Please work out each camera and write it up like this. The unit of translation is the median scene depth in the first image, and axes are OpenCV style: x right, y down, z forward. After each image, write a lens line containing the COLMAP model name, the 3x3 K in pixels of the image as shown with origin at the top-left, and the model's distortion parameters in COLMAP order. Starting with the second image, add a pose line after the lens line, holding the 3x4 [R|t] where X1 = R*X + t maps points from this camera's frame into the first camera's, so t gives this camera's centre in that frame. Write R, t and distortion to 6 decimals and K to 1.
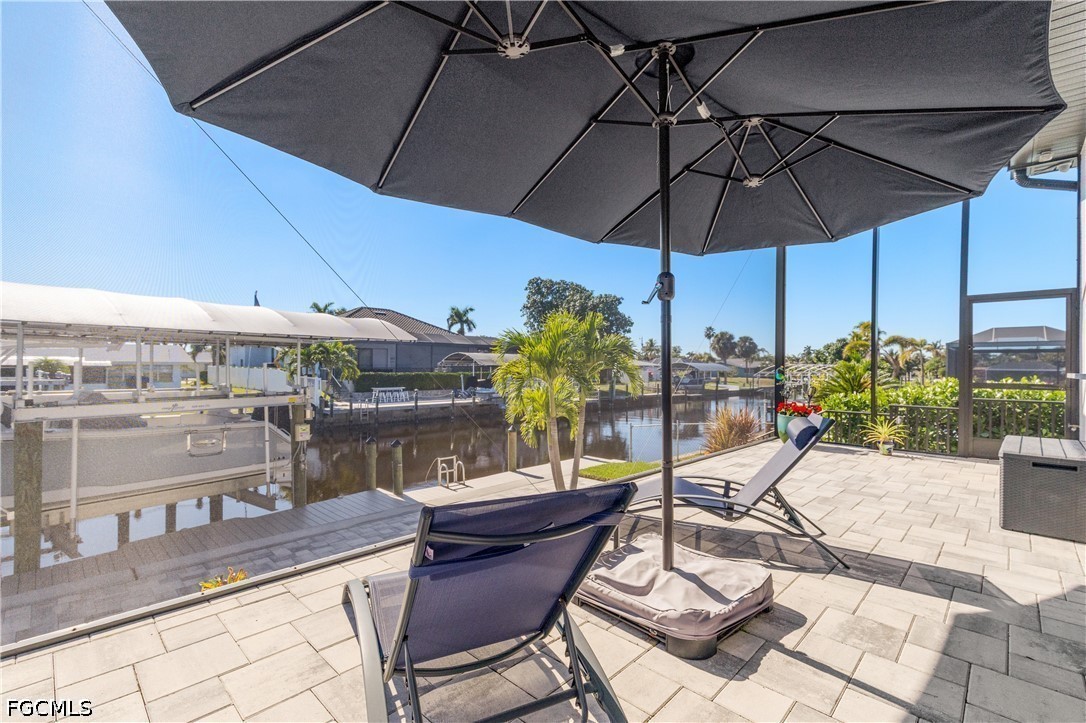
lens RADIAL K [[485.7, 0, 543.9], [0, 485.7, 364.1], [0, 0, 1]] dist [0.003964, -0.000338]
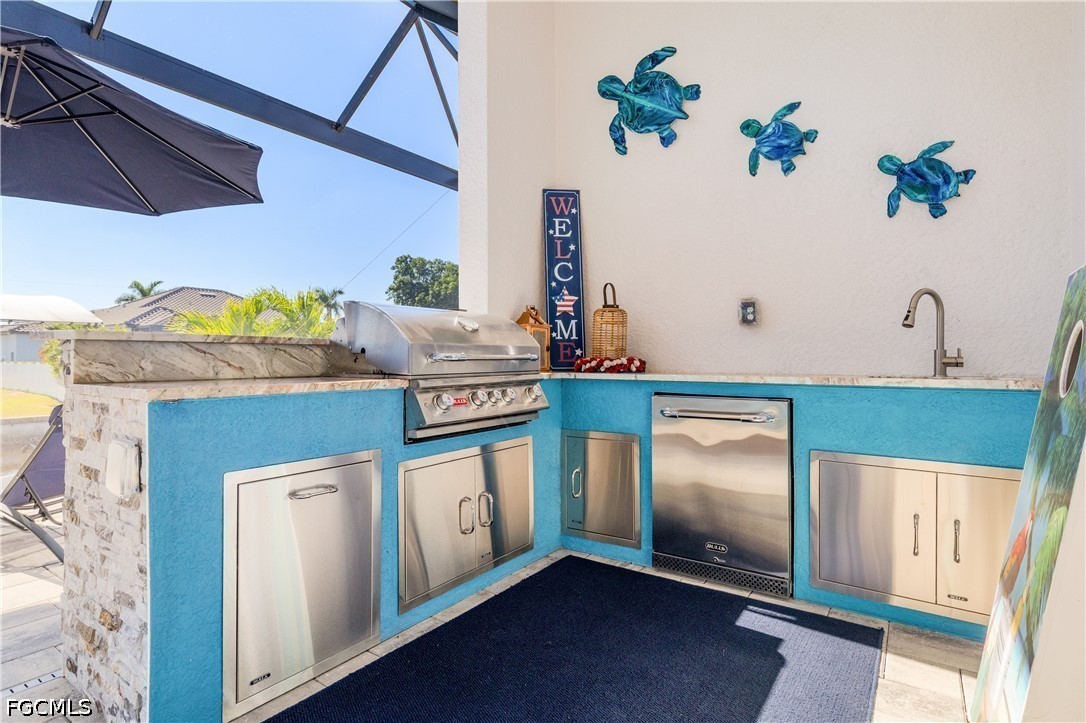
lens RADIAL K [[547.5, 0, 542.5], [0, 547.5, 354.8], [0, 0, 1]] dist [0.001937, 0.000144]
pose [[0.986038, -0.009155, 0.166271, 0.102324], [0.009363, 0.999956, -0.000465, 0.004027], [-0.166259, 0.002015, 0.986080, -0.008978]]
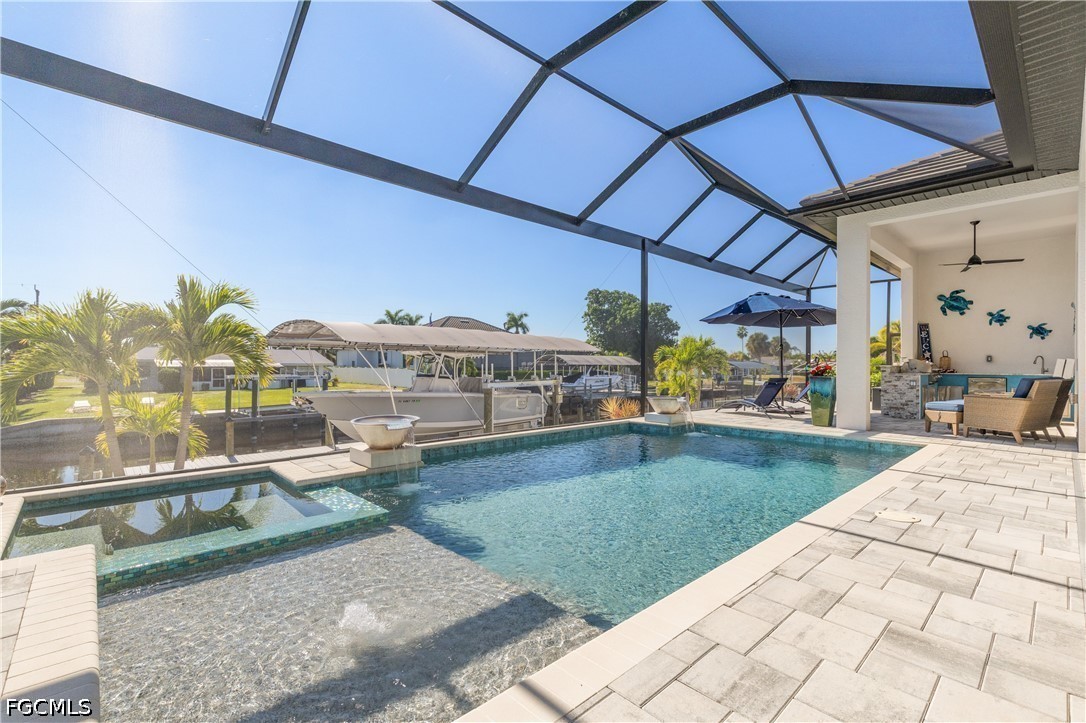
lens RADIAL K [[482.5, 0, 545.6], [0, 482.5, 360.8], [0, 0, 1]] dist [0.004322, 0.000169]
pose [[0.998610, -0.006441, -0.052321, -0.122285], [0.006163, 0.999966, -0.005468, -0.000952], [0.052355, 0.005138, 0.998615, -0.258269]]
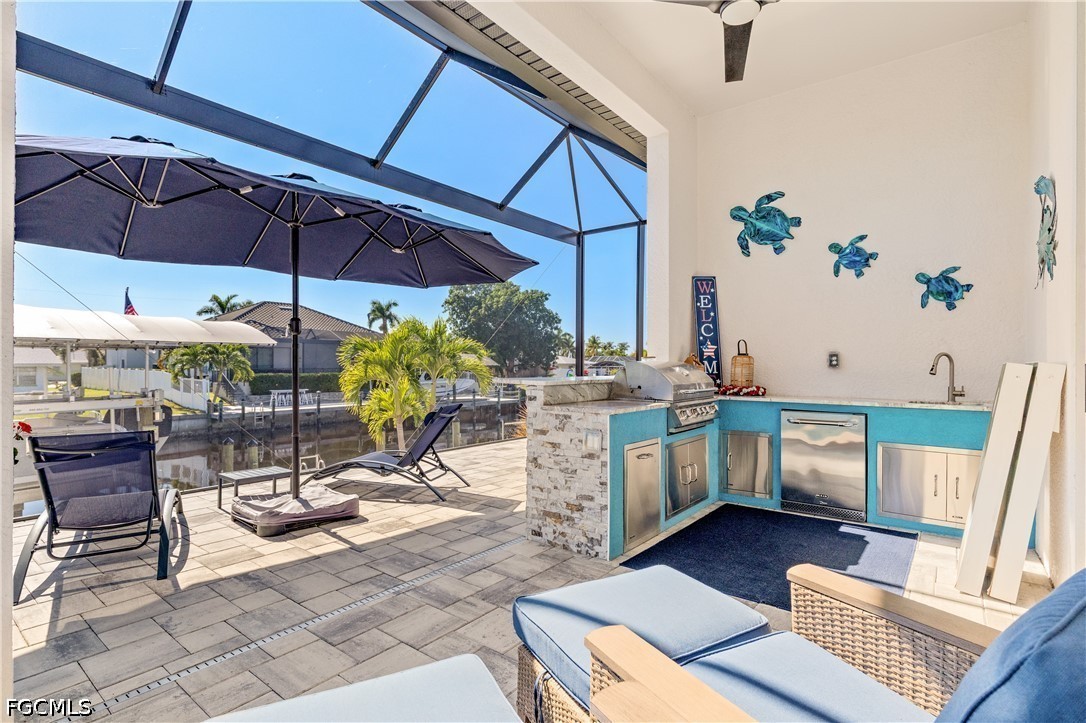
lens RADIAL K [[526.8, 0, 543.0], [0, 526.8, 361.5], [0, 0, 1]] dist [-0.002575, -0.000390]
pose [[0.994285, -0.005601, 0.106608, 0.059496], [0.005696, 0.999984, -0.000587, -0.002324], [-0.106603, 0.001191, 0.994301, -0.056799]]
